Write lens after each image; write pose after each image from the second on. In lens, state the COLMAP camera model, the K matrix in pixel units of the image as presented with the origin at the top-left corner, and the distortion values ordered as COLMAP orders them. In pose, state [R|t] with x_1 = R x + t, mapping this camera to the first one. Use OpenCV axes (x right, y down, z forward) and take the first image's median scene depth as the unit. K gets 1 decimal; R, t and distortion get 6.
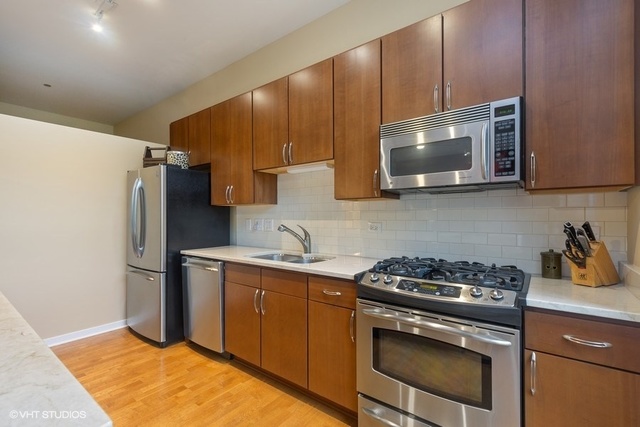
lens RADIAL K [[288.7, 0, 323.8], [0, 288.7, 213.2], [0, 0, 1]] dist [0.001314, 0.000234]
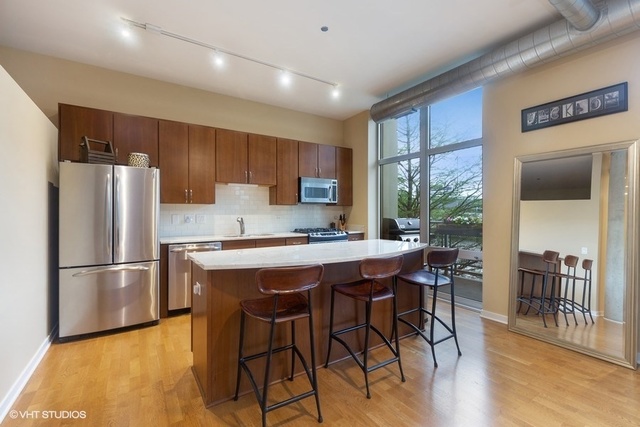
lens RADIAL K [[288.7, 0, 323.8], [0, 288.7, 213.2], [0, 0, 1]] dist [0.001314, 0.000234]
pose [[0.332740, -0.003161, 0.943013, -1.869056], [-0.009323, 0.999934, 0.006641, -0.002407], [-0.942972, -0.011002, 0.332689, -0.039422]]
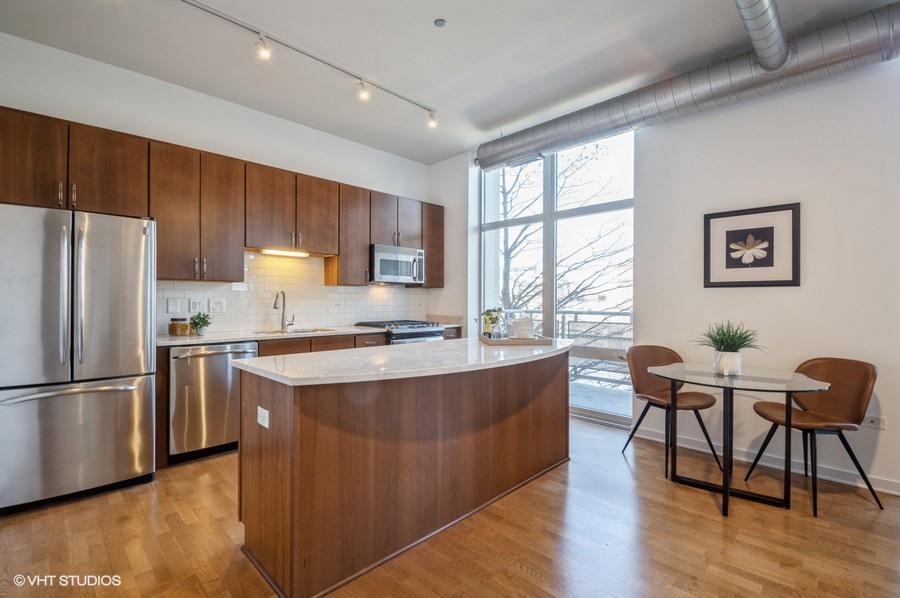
lens RADIAL K [[404.5, 0, 445.5], [0, 404.5, 301.7], [0, 0, 1]] dist [-0.002051, -0.001060]
pose [[0.142409, -0.003965, 0.989800, -1.856548], [-0.013962, 0.999884, 0.006014, 0.016866], [-0.989709, -0.014676, 0.142337, 0.201252]]
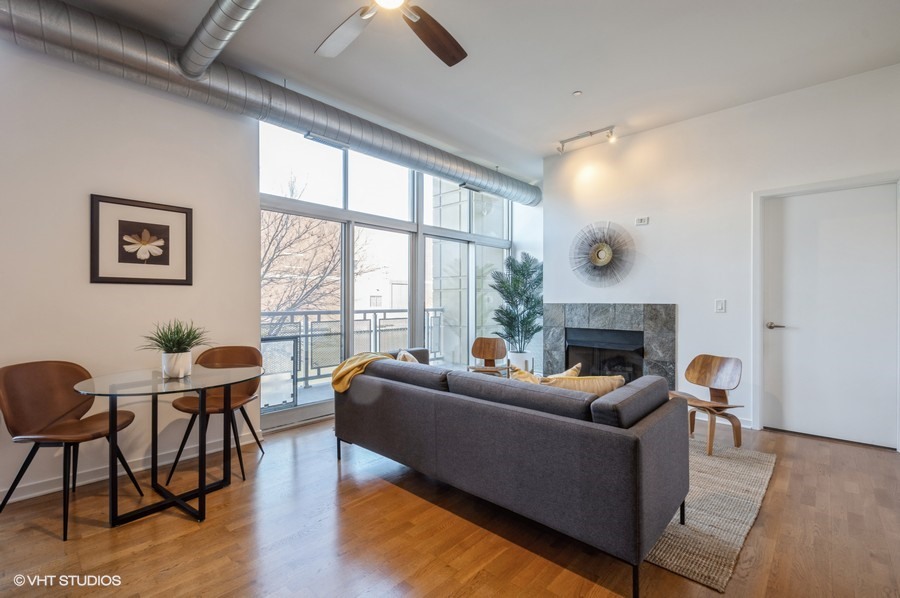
lens RADIAL K [[404.5, 0, 445.5], [0, 404.5, 301.7], [0, 0, 1]] dist [-0.002051, -0.001060]
pose [[-0.994272, -0.001652, 0.106869, -1.437394], [-0.002592, 0.999959, -0.008656, 0.025192], [-0.106851, -0.008883, -0.994235, 0.576286]]
